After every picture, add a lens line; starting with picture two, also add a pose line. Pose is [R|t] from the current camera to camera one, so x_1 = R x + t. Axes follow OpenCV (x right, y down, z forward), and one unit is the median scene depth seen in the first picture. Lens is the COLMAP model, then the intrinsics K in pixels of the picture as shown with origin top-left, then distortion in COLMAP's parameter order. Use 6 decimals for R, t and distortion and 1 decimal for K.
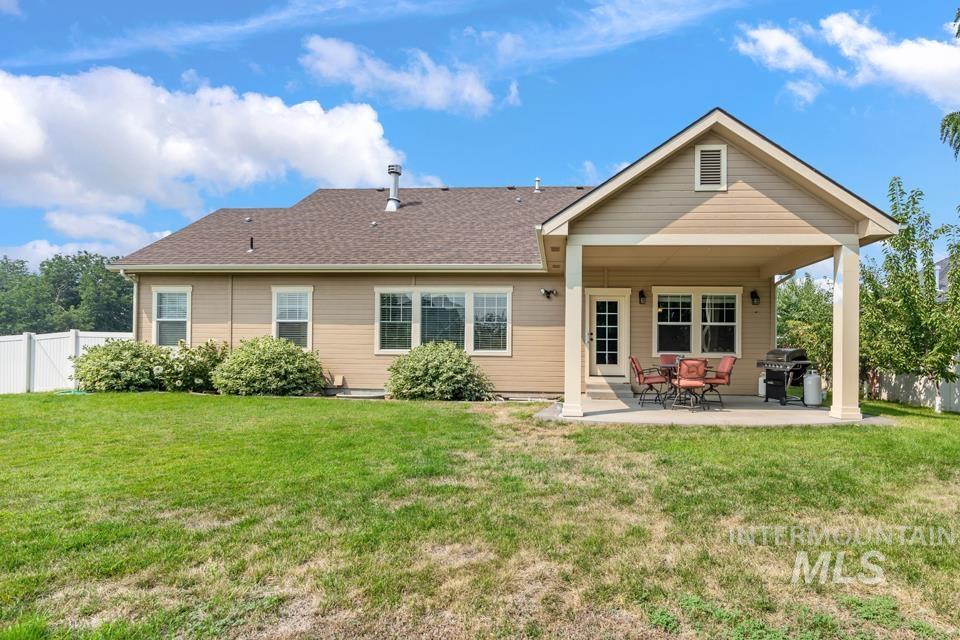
lens RADIAL K [[487.1, 0, 515.2], [0, 487.1, 341.7], [0, 0, 1]] dist [-0.003697, -0.001261]
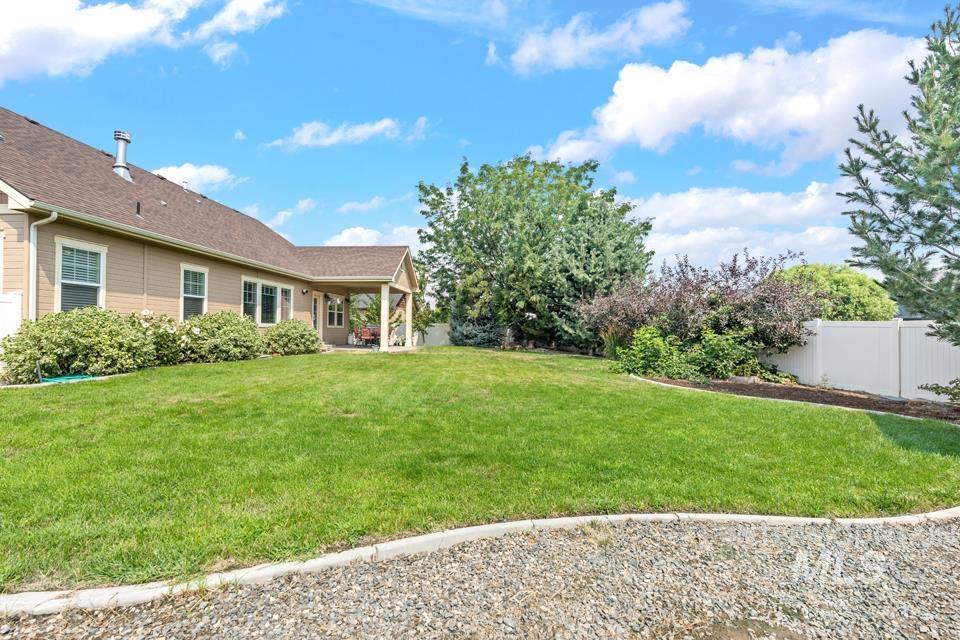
lens RADIAL K [[435.2, 0, 477.6], [0, 435.2, 334.0], [0, 0, 1]] dist [-0.000196, 0.000636]
pose [[-0.000285, -0.020433, 0.999791, -1.502149], [-0.038017, 0.999069, 0.020408, -0.002151], [-0.999277, -0.038003, -0.001062, 0.369201]]
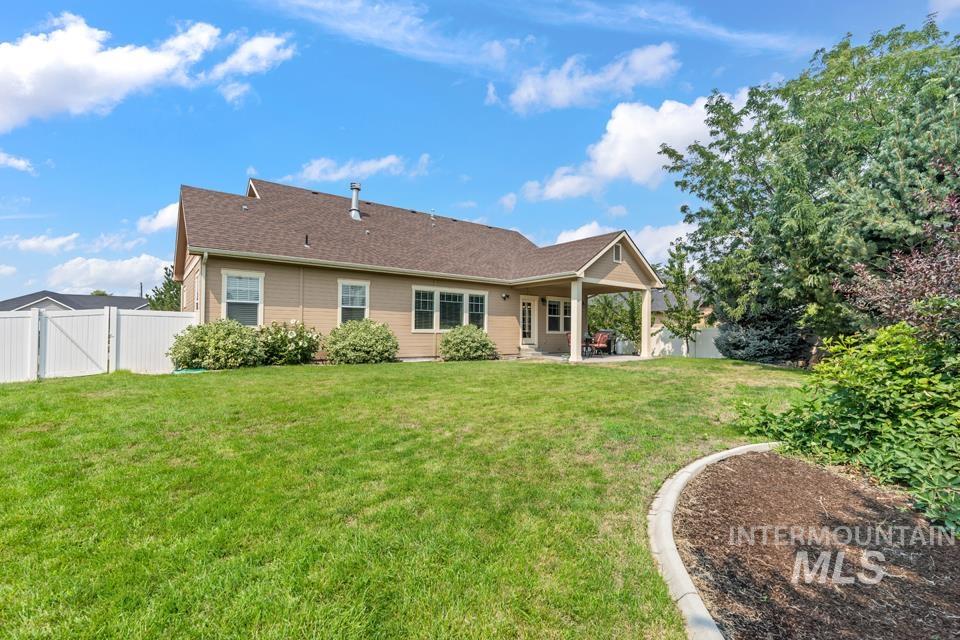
lens RADIAL K [[435.2, 0, 477.6], [0, 435.2, 334.0], [0, 0, 1]] dist [-0.000196, 0.000636]
pose [[0.746693, -0.006700, 0.665135, -1.018865], [-0.017285, 0.999416, 0.029472, -0.011120], [-0.664944, -0.033503, 0.746141, -0.083541]]
